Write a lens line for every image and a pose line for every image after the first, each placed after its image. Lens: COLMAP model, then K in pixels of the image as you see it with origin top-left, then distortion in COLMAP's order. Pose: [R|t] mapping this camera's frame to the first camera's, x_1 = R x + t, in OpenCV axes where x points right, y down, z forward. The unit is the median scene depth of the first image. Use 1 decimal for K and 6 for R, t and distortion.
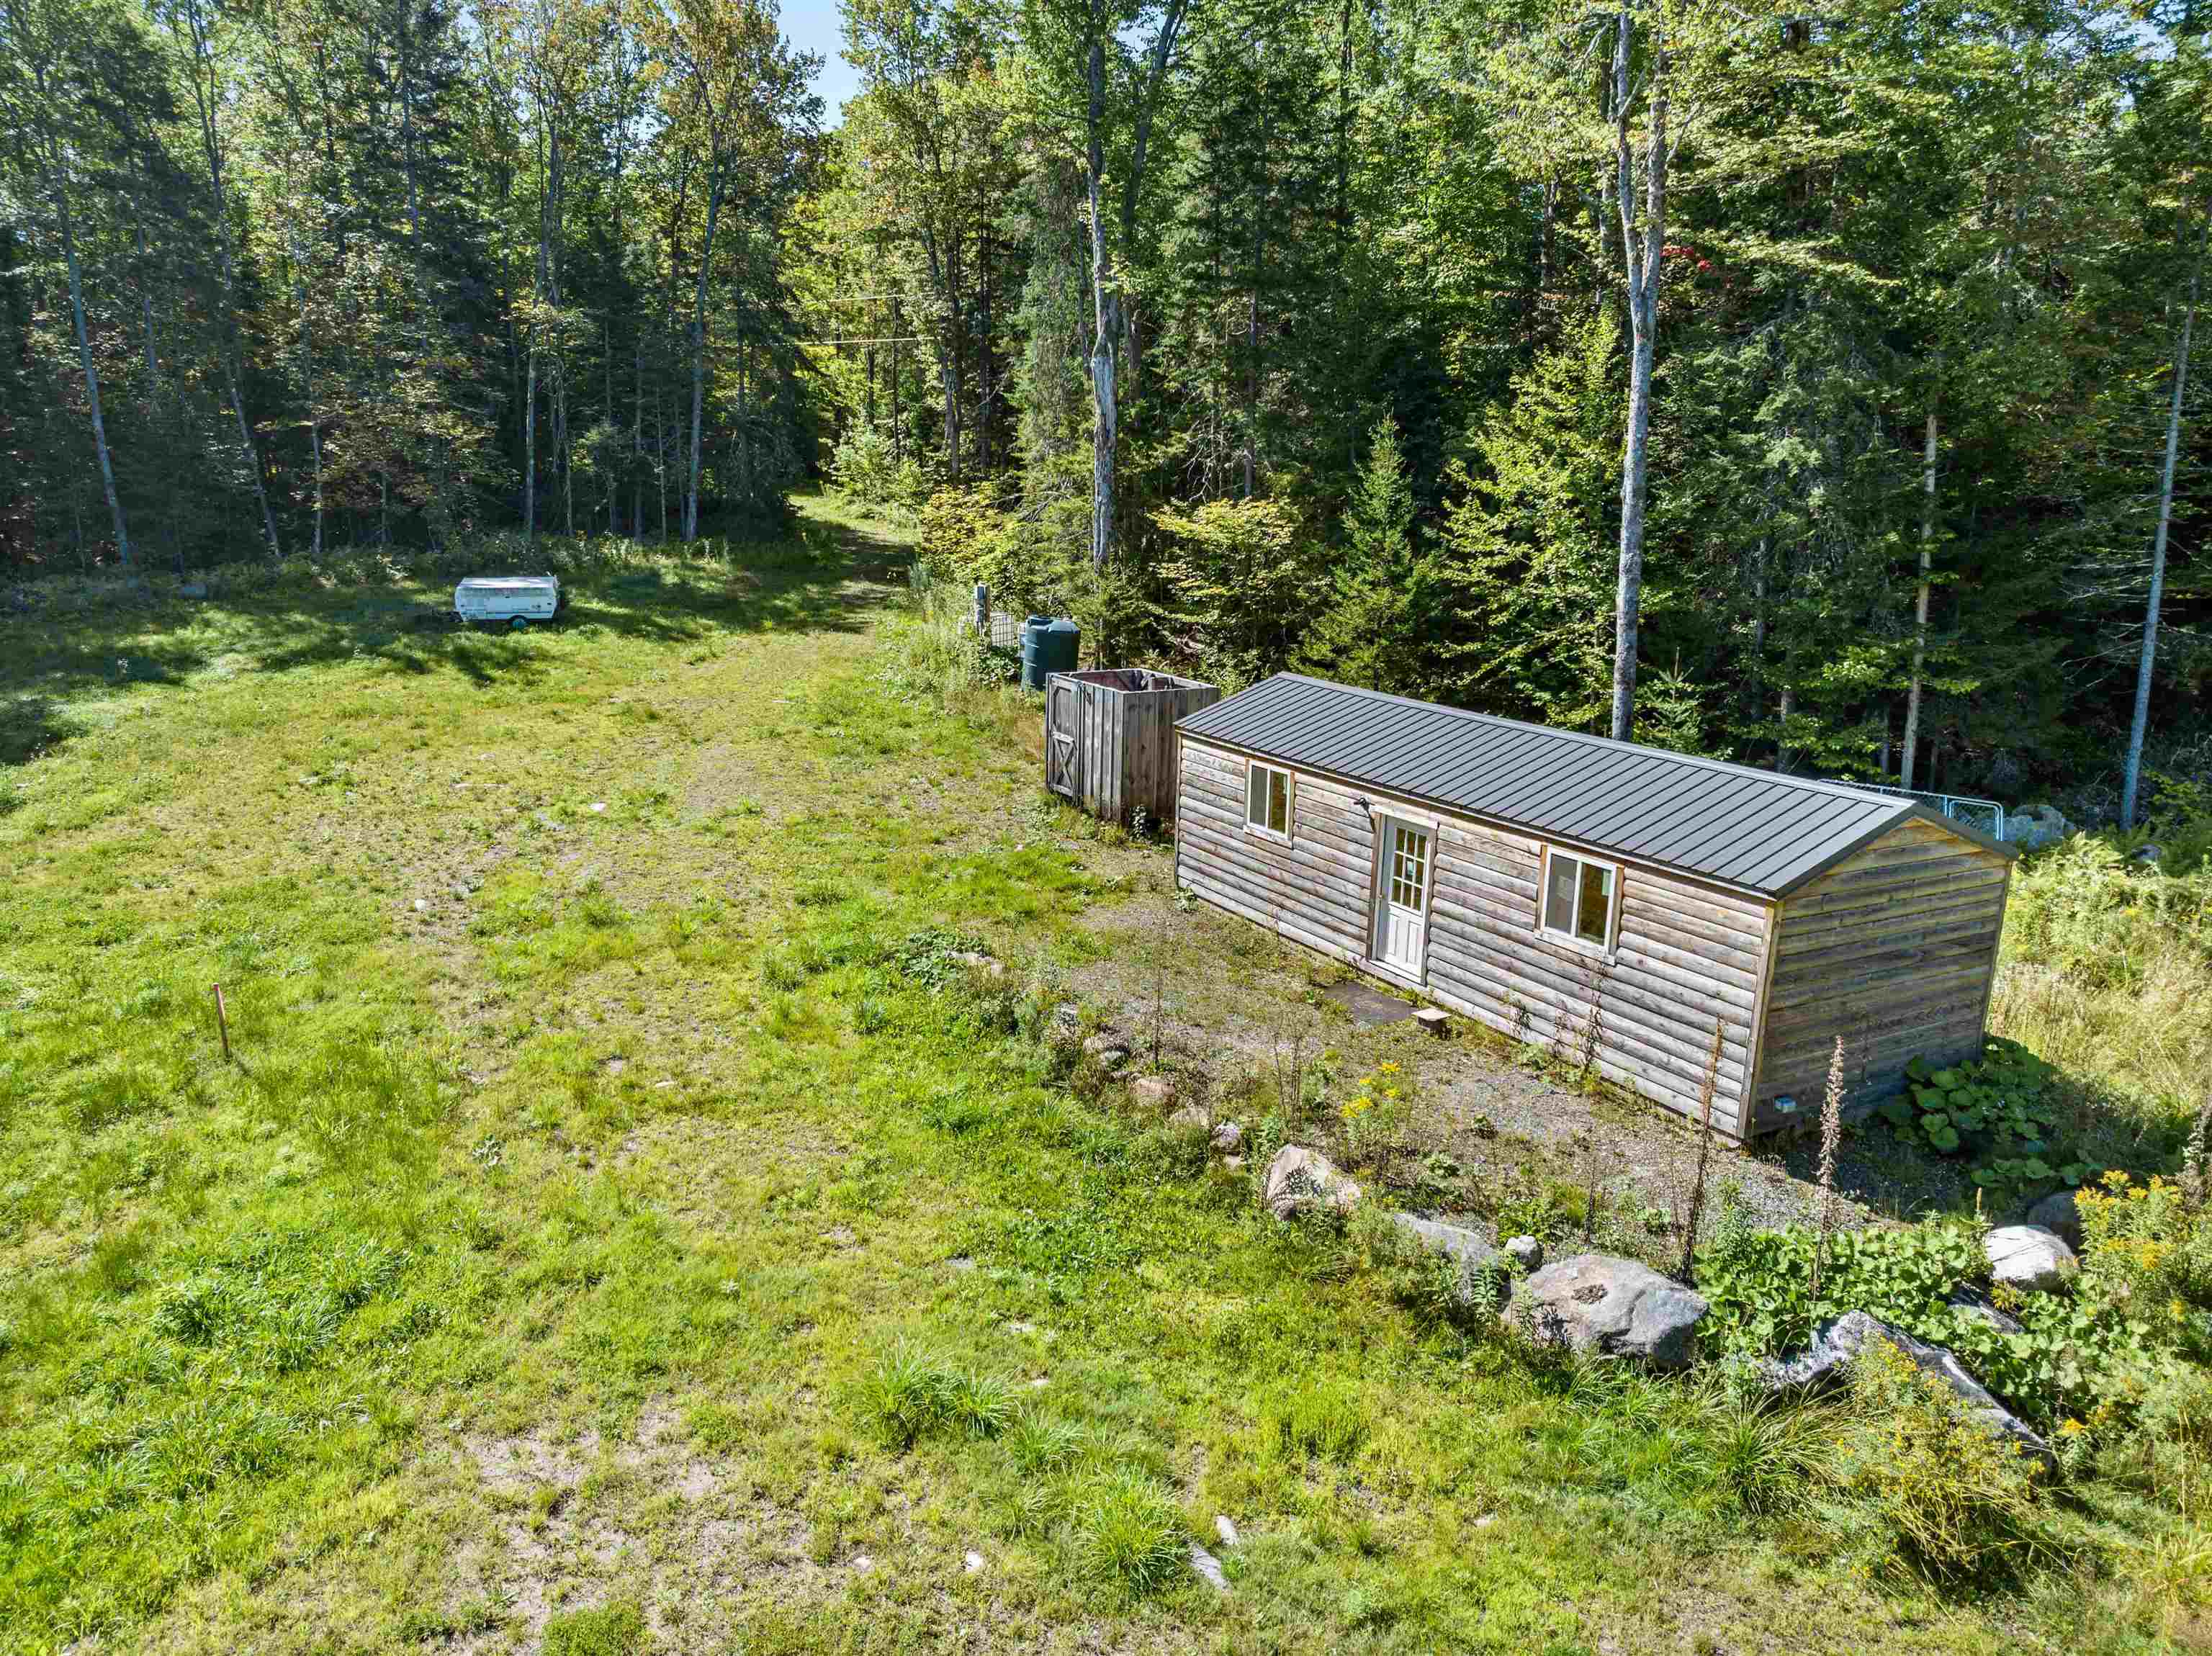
lens RADIAL K [[1559.5, 0, 1118.0], [0, 1559.5, 818.8], [0, 0, 1]] dist [-0.045519, 0.016728]
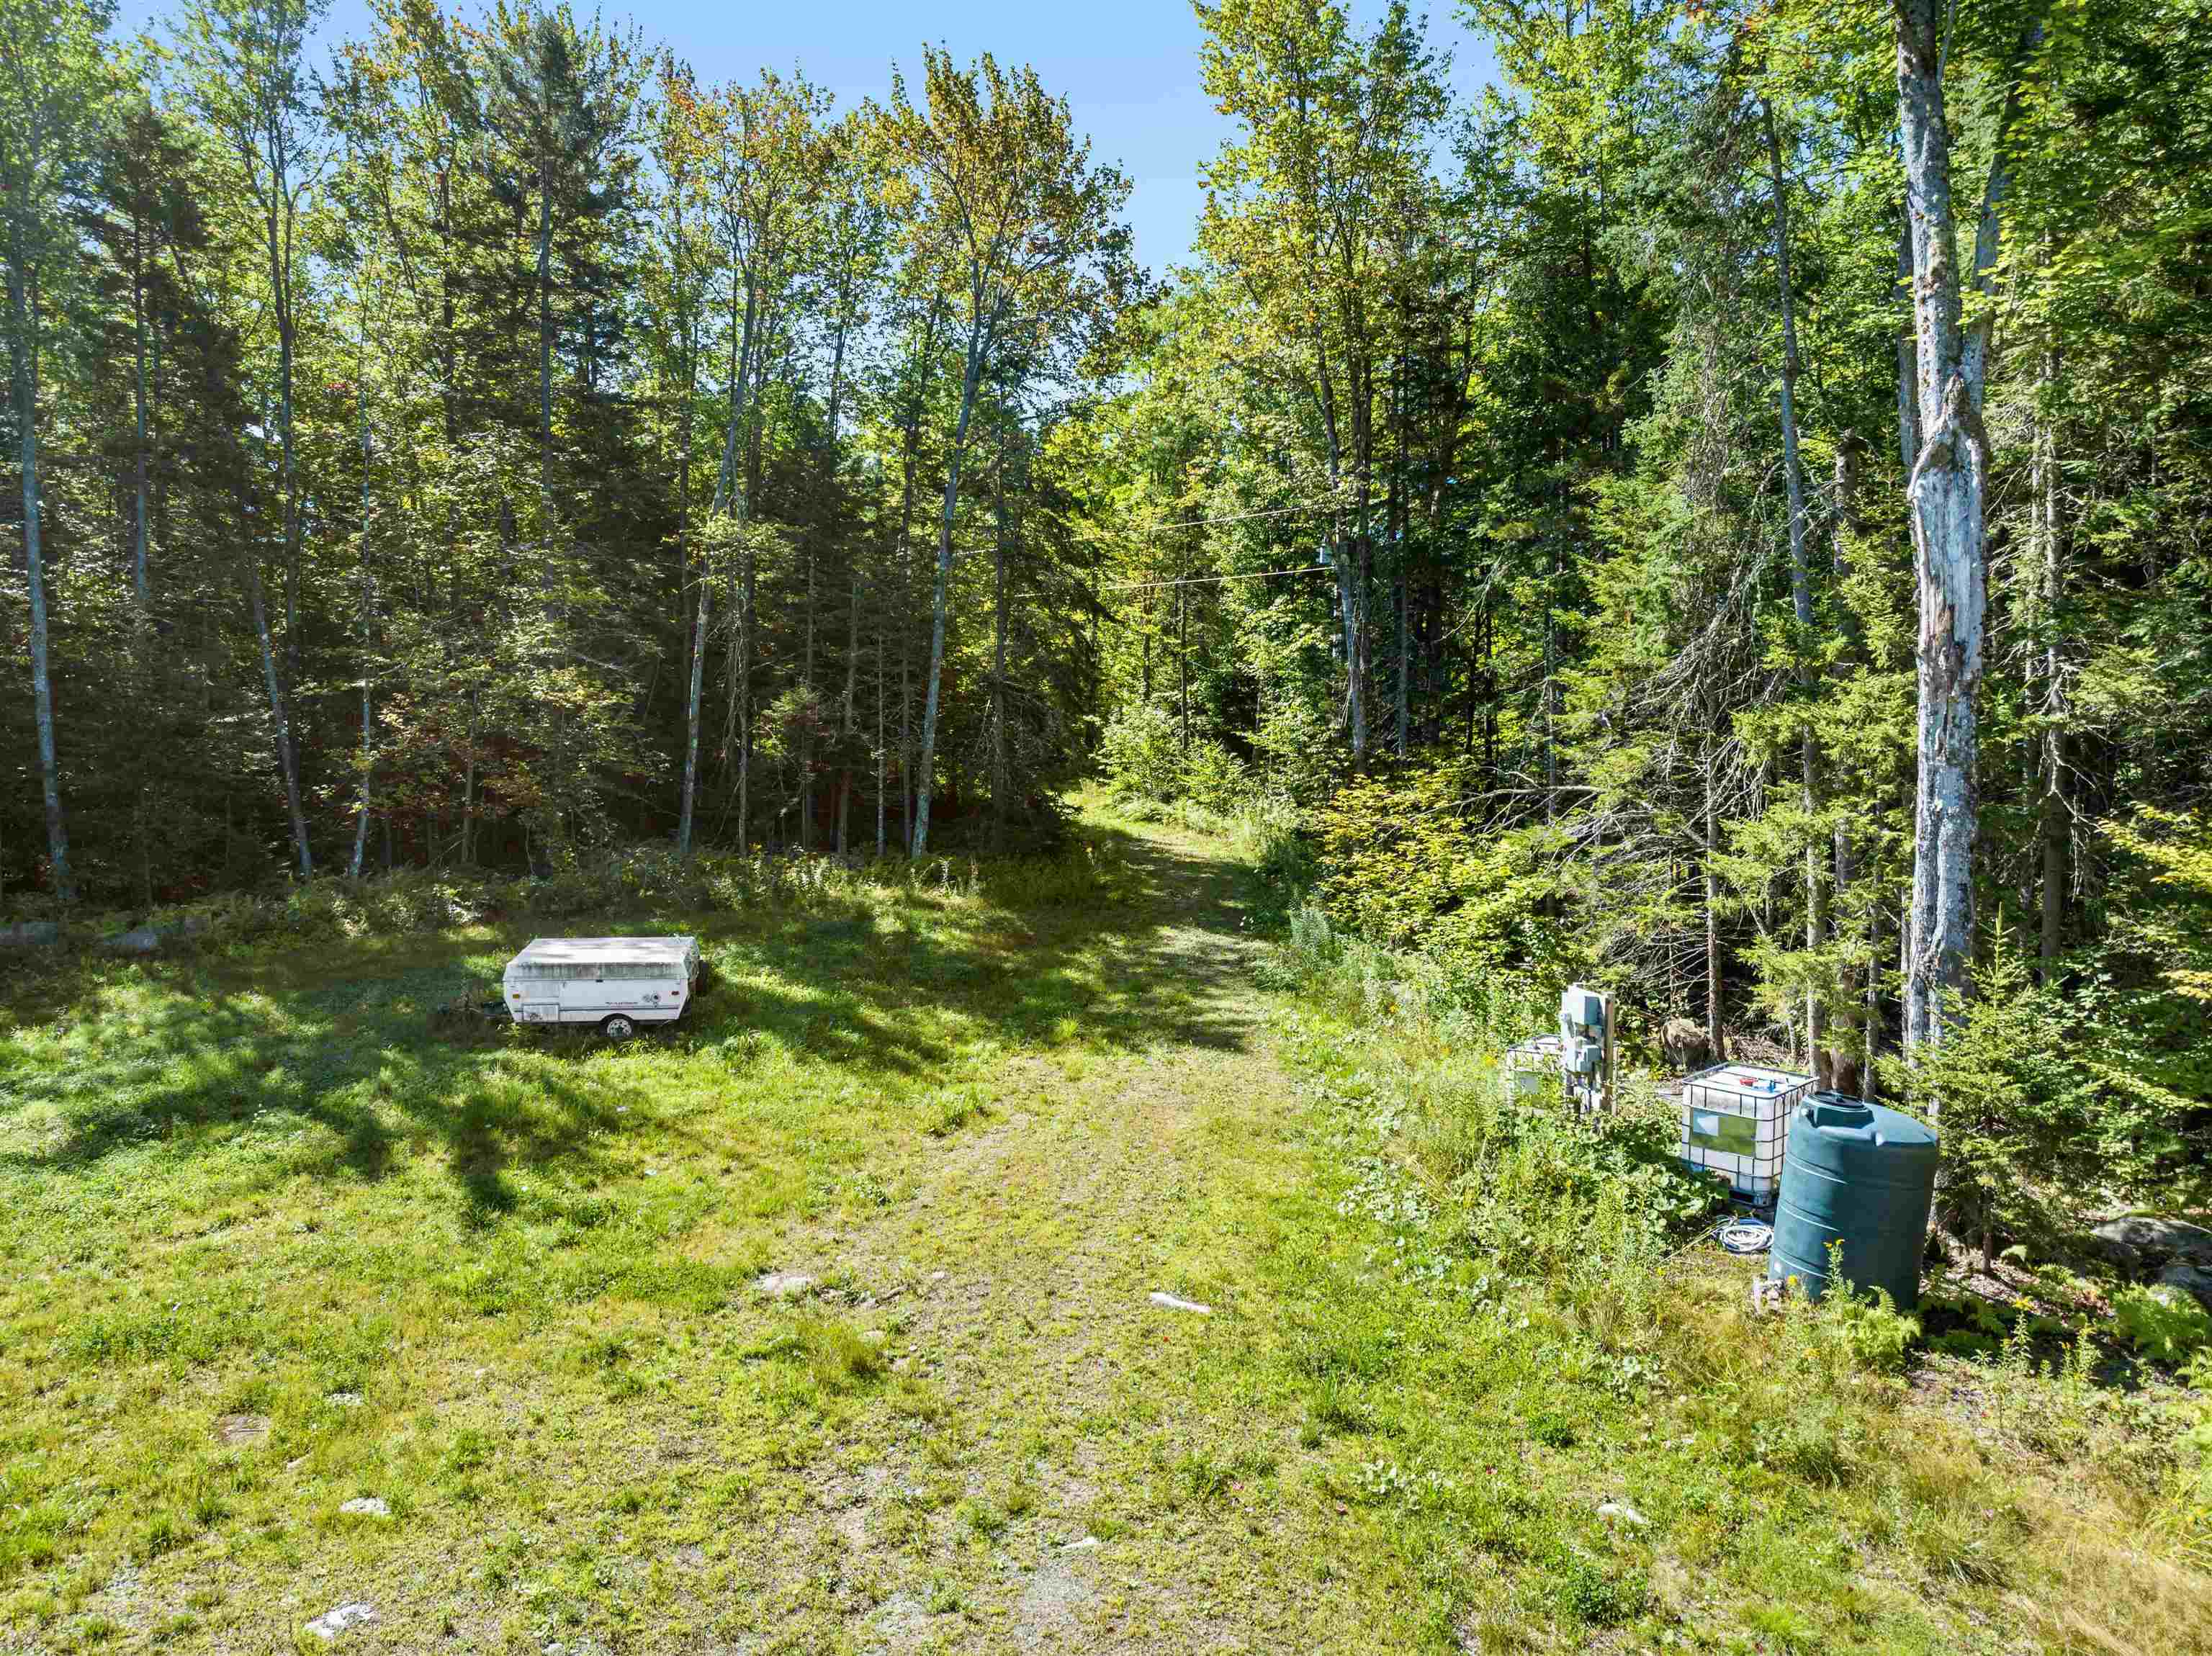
lens RADIAL K [[1559.5, 0, 1126.9], [0, 1559.5, 822.9], [0, 0, 1]] dist [-0.045519, 0.016728]
pose [[0.993553, -0.000204, -0.113371, -0.130010], [-0.020282, 0.983545, -0.179522, -0.089358], [0.111542, 0.180664, 0.977199, 0.416509]]
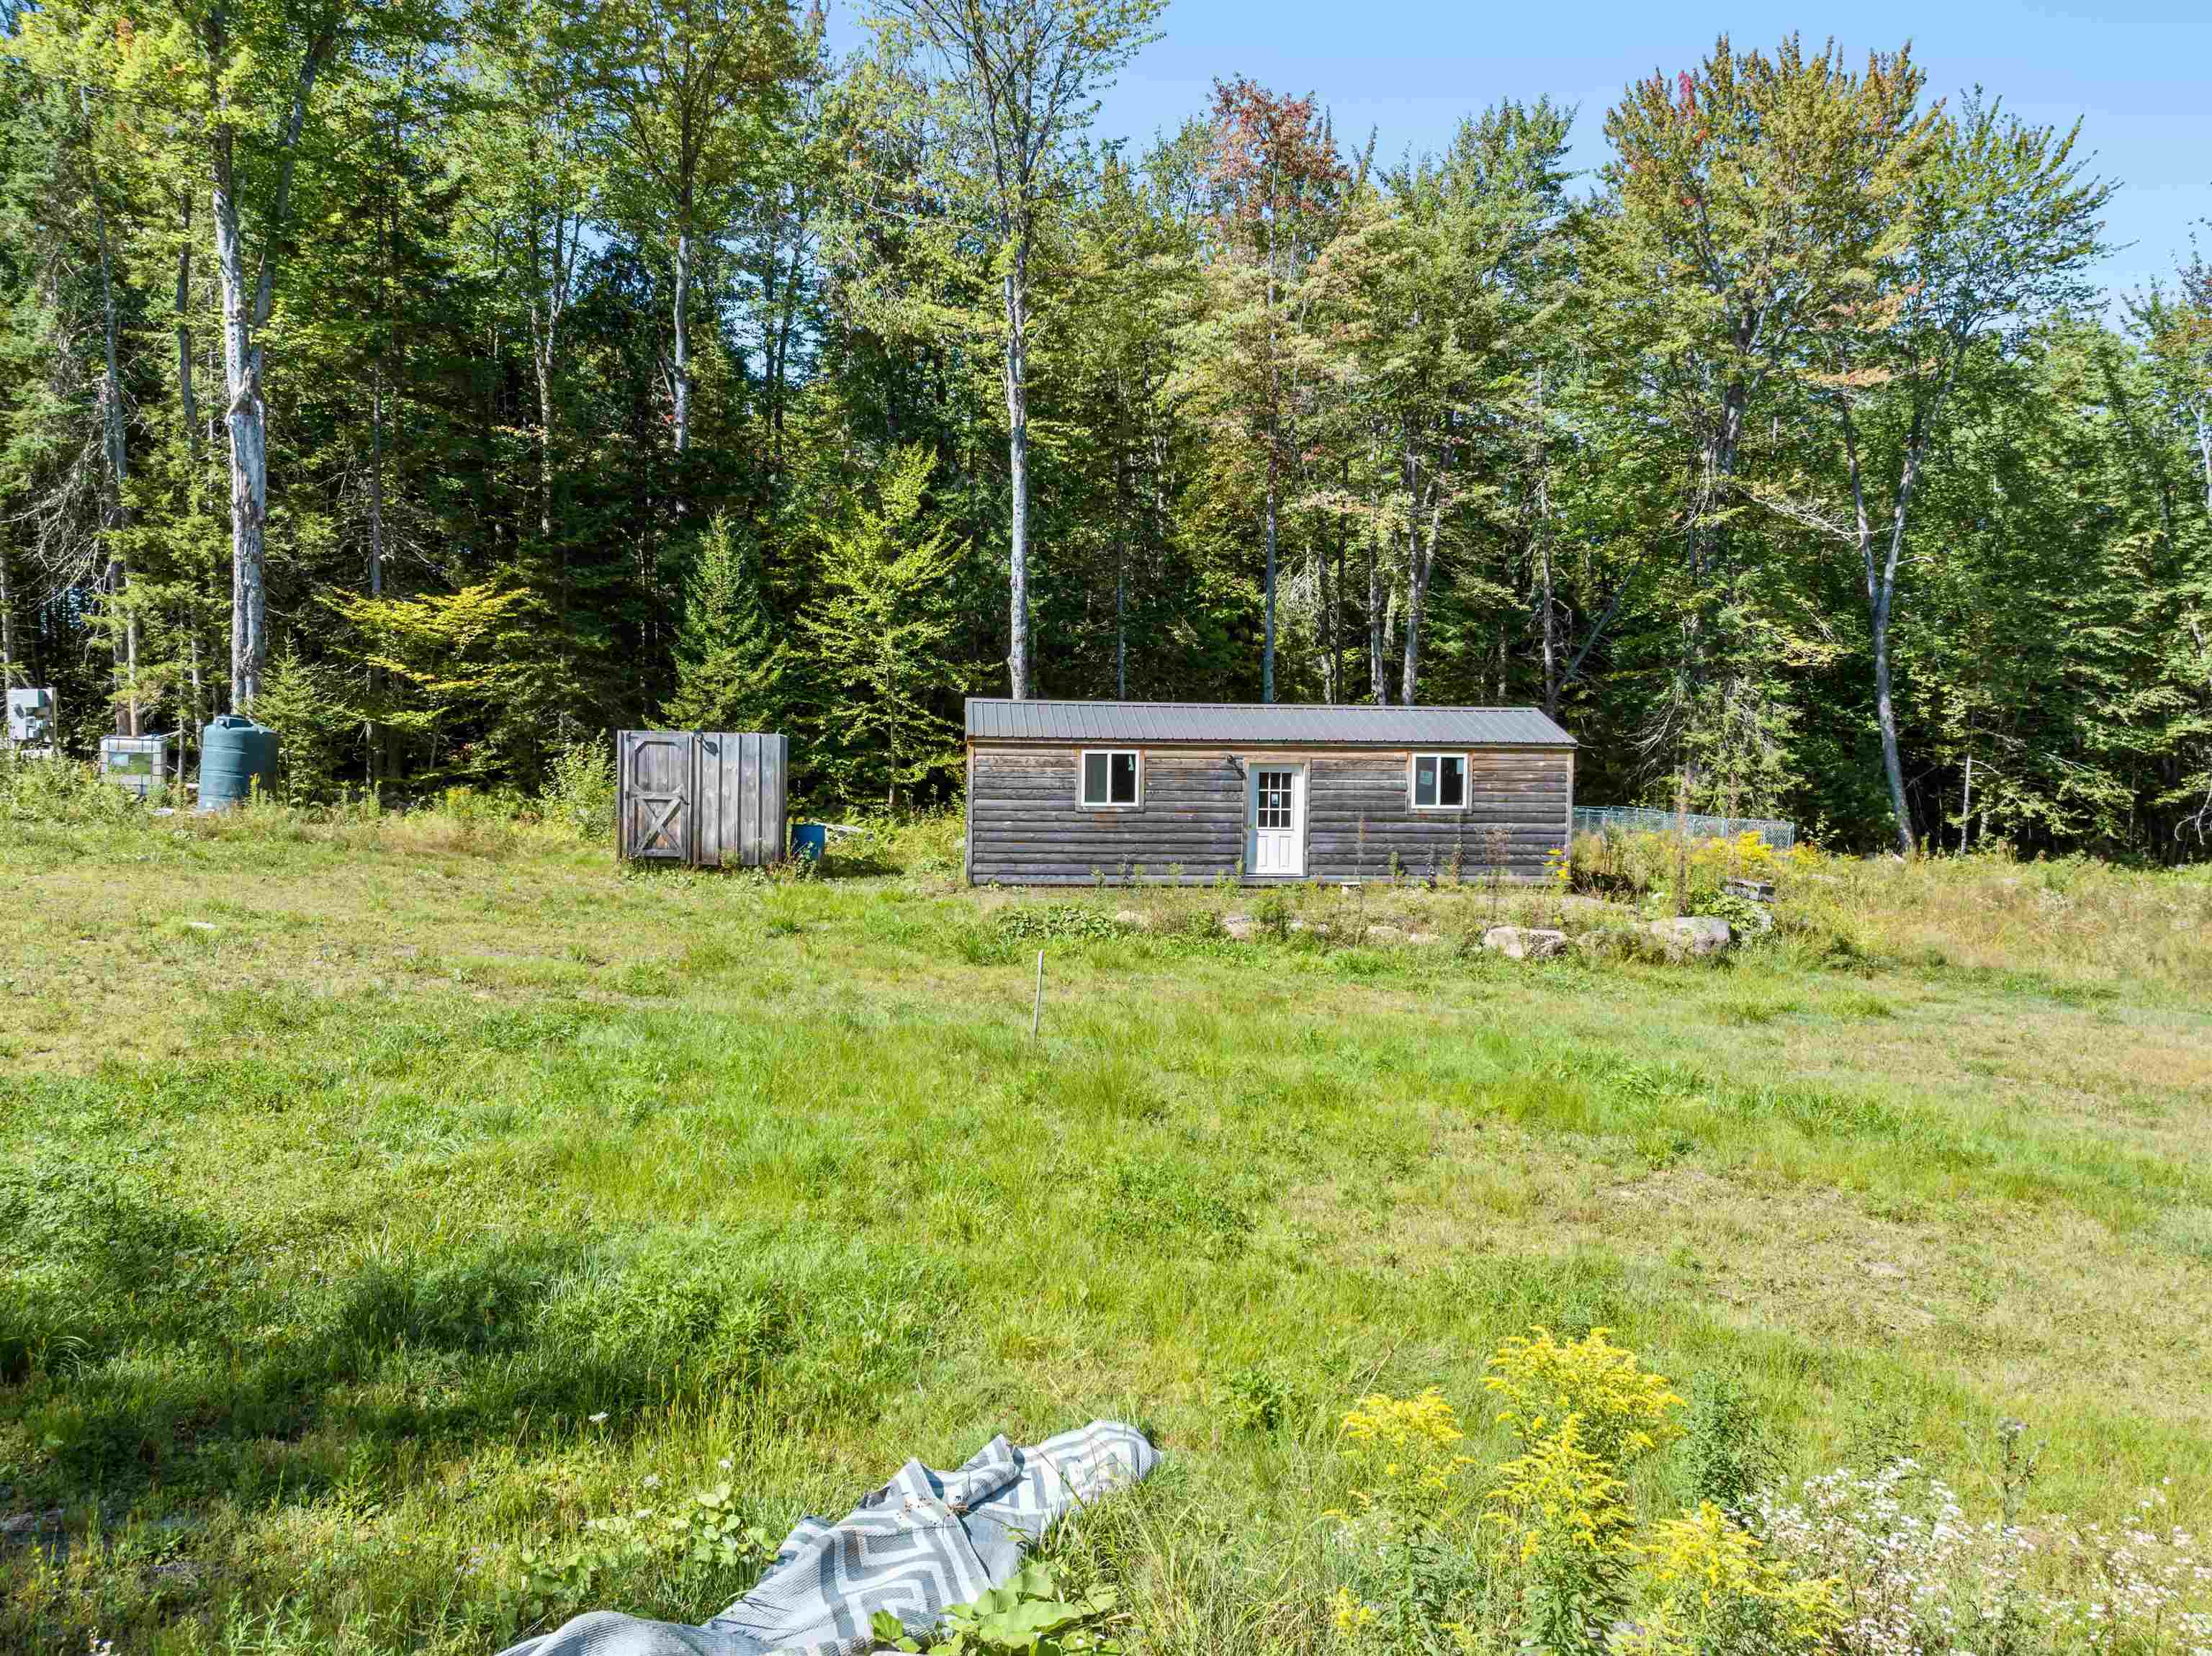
lens RADIAL K [[1559.5, 0, 1097.8], [0, 1559.5, 825.8], [0, 0, 1]] dist [-0.045519, 0.016728]
pose [[0.406317, -0.048919, 0.912422, -0.421109], [0.193036, 0.980624, -0.033387, 0.025904], [-0.893109, 0.189696, 0.407887, 0.207865]]
